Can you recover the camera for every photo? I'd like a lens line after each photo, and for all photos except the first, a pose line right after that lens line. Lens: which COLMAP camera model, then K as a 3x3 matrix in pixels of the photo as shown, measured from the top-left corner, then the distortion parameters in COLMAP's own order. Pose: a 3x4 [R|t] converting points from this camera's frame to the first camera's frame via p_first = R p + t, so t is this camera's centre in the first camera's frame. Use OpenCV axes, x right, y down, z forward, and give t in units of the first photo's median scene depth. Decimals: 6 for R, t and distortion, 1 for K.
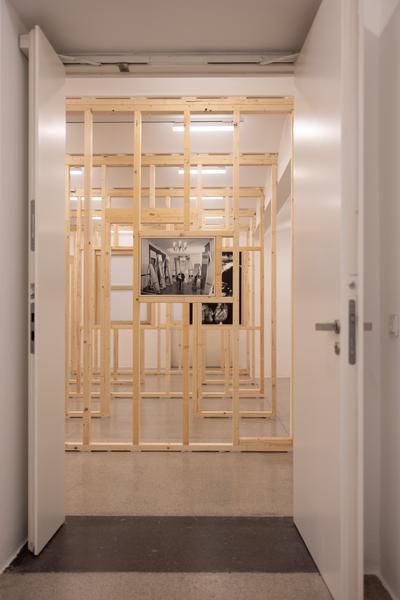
lens RADIAL K [[548.4, 0, 201.3], [0, 548.4, 301.1], [0, 0, 1]] dist [0.006602, 0.000000]
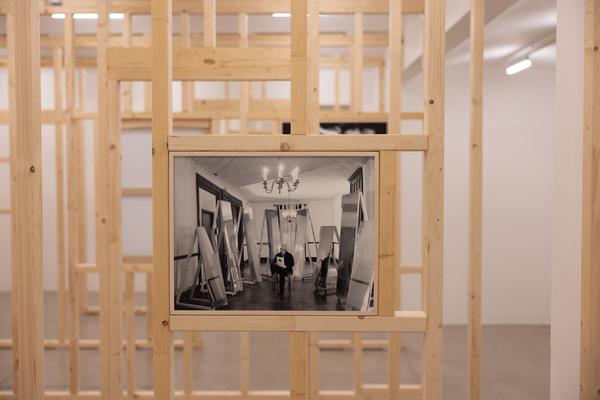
lens RADIAL K [[785.9, 0, 298.9], [0, 785.9, 199.0], [0, 0, 1]] dist [-0.005908, 0.000000]
pose [[0.999930, -0.002703, 0.011547, -0.032938], [0.001960, 0.997957, 0.063859, -0.119623], [-0.011696, -0.063832, 0.997892, 0.478766]]
